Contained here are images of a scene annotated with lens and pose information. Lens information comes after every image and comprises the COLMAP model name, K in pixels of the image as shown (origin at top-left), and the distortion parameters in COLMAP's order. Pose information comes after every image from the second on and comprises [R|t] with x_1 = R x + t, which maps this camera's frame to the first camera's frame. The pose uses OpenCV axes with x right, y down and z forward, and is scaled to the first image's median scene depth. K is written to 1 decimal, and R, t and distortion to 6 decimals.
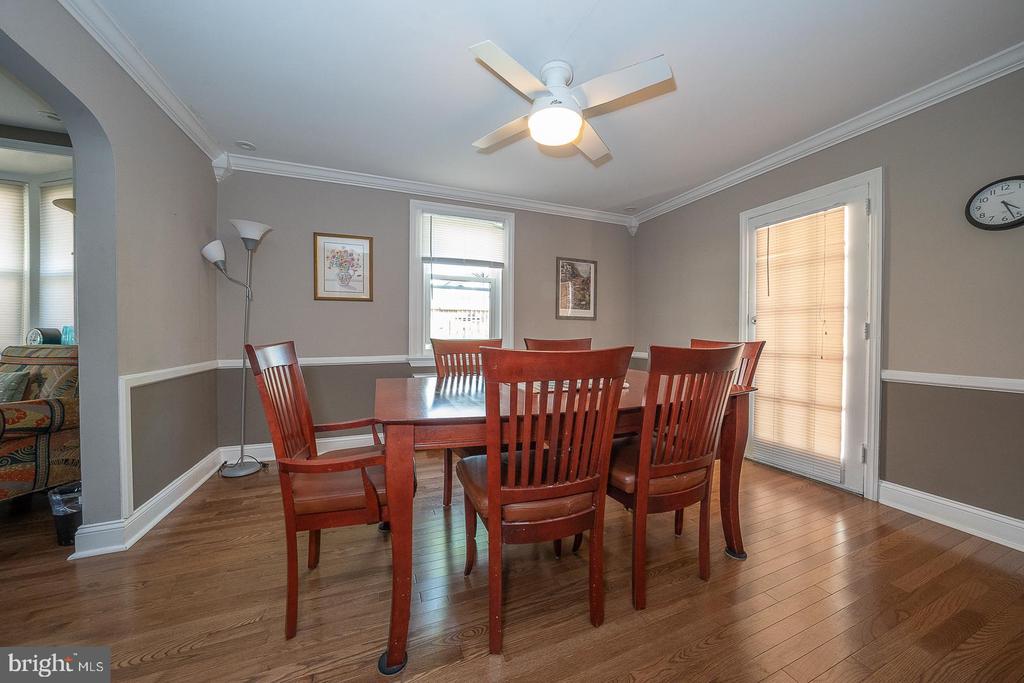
lens RADIAL K [[351.9, 0, 514.0], [0, 351.9, 335.5], [0, 0, 1]] dist [-0.017902, 0.001389]
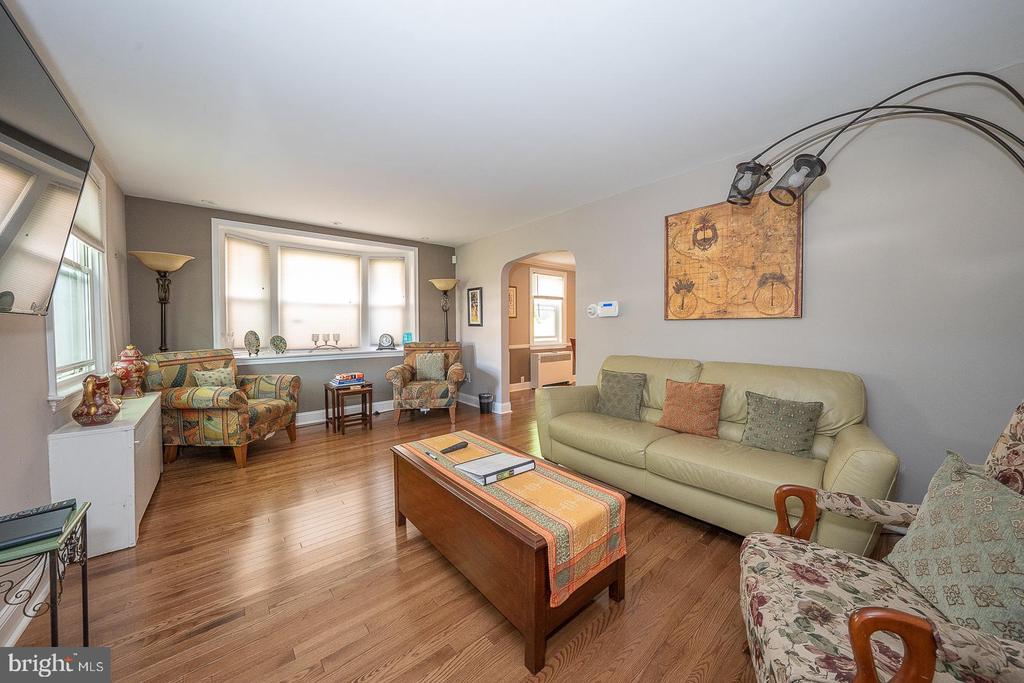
lens RADIAL K [[351.9, 0, 516.0], [0, 351.9, 336.3], [0, 0, 1]] dist [-0.017902, 0.001389]
pose [[0.946004, -0.016807, 0.323720, -1.029501], [0.010026, 0.999694, 0.022603, -0.037123], [-0.324001, -0.018137, 0.945883, -0.894051]]
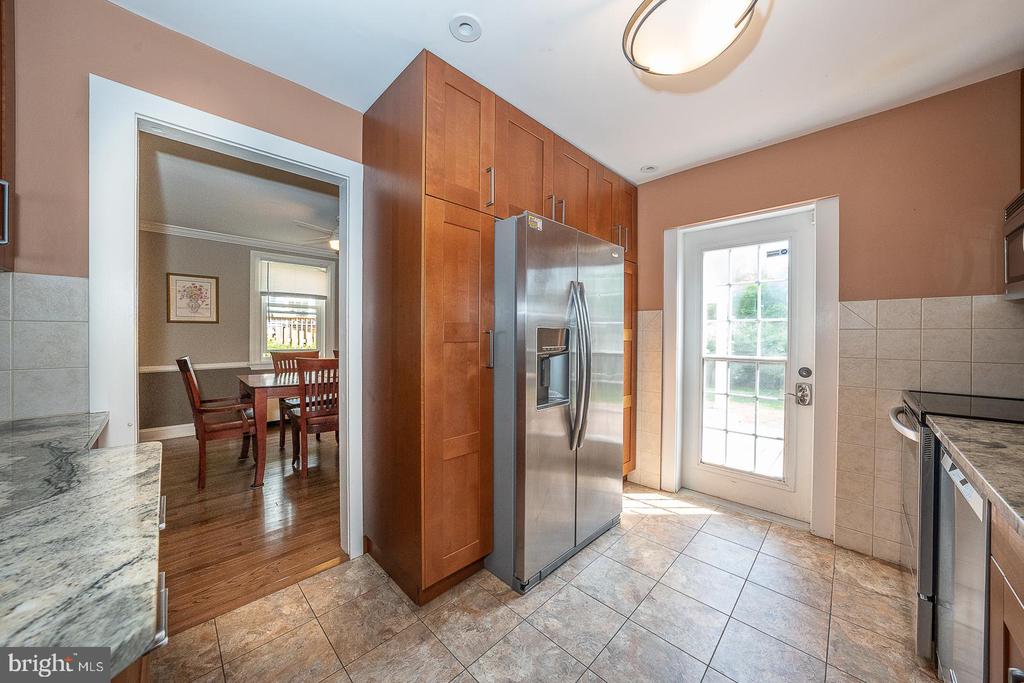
lens RADIAL K [[351.9, 0, 508.8], [0, 351.9, 337.8], [0, 0, 1]] dist [-0.017902, 0.001389]
pose [[0.923797, -0.000781, 0.382881, 0.121401], [0.000408, 0.999999, 0.001056, -0.040519], [-0.382882, -0.000819, 0.923797, -0.671240]]
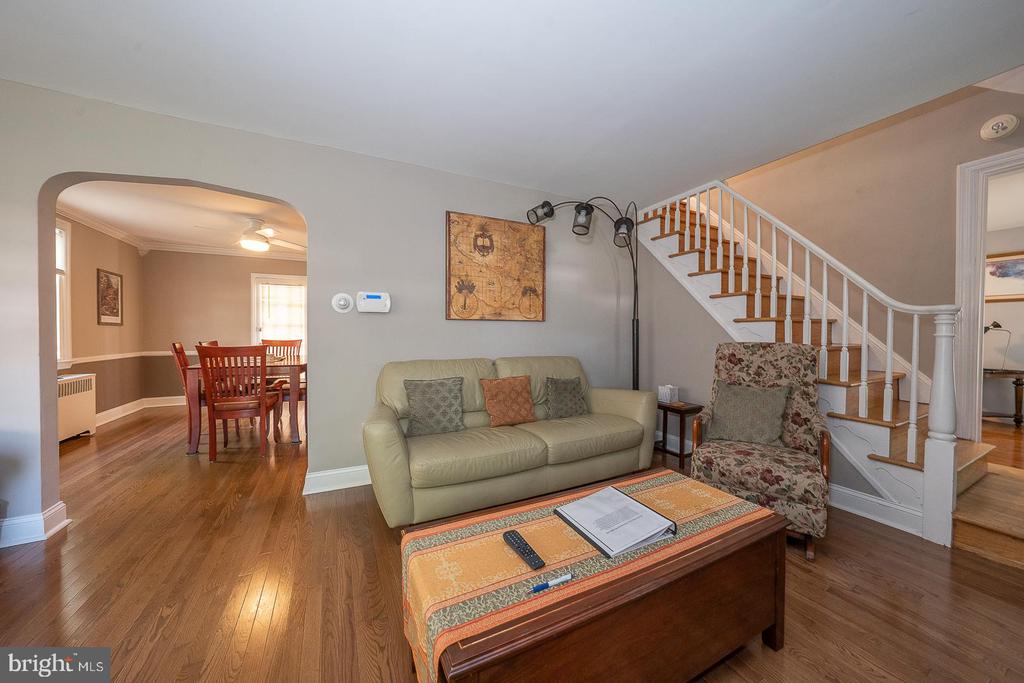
lens RADIAL K [[351.9, 0, 510.8], [0, 351.9, 337.3], [0, 0, 1]] dist [-0.017902, 0.001389]
pose [[-0.086911, -0.017873, 0.996056, -1.250171], [0.004134, 0.999824, 0.018301, -0.025701], [-0.996207, 0.005708, -0.086822, -0.226659]]
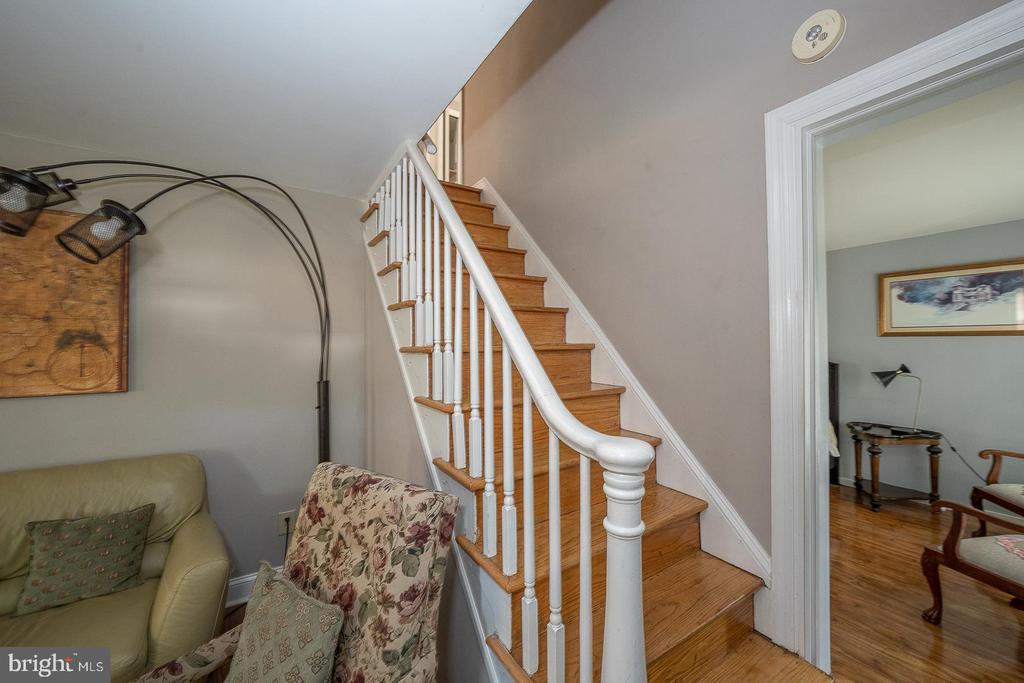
lens RADIAL K [[382.2, 0, 511.6], [0, 382.2, 337.6], [0, 0, 1]] dist [-0.003914, 0.000068]
pose [[-0.189416, 0.004488, 0.981887, -0.955220], [0.008966, 0.999956, -0.002840, -0.131144], [-0.981856, 0.008266, -0.189448, -0.893380]]
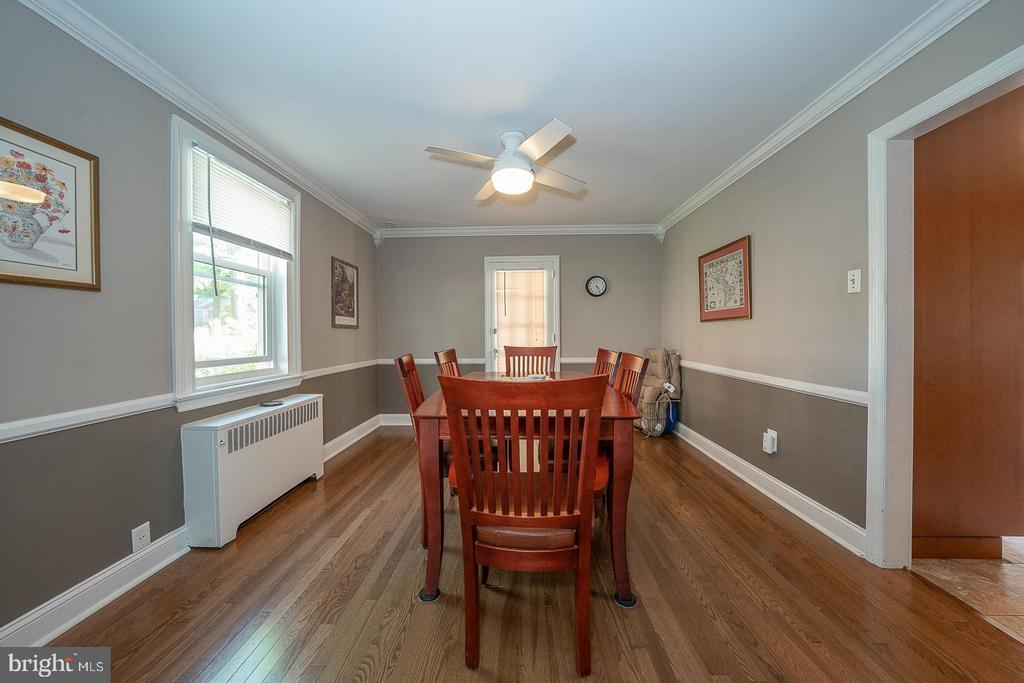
lens RADIAL K [[351.9, 0, 507.9], [0, 351.9, 335.7], [0, 0, 1]] dist [-0.017902, 0.001389]
pose [[0.405318, -0.013210, 0.914081, -0.585632], [0.016049, 0.999844, 0.007332, -0.029992], [-0.914035, 0.011699, 0.405466, 0.292221]]
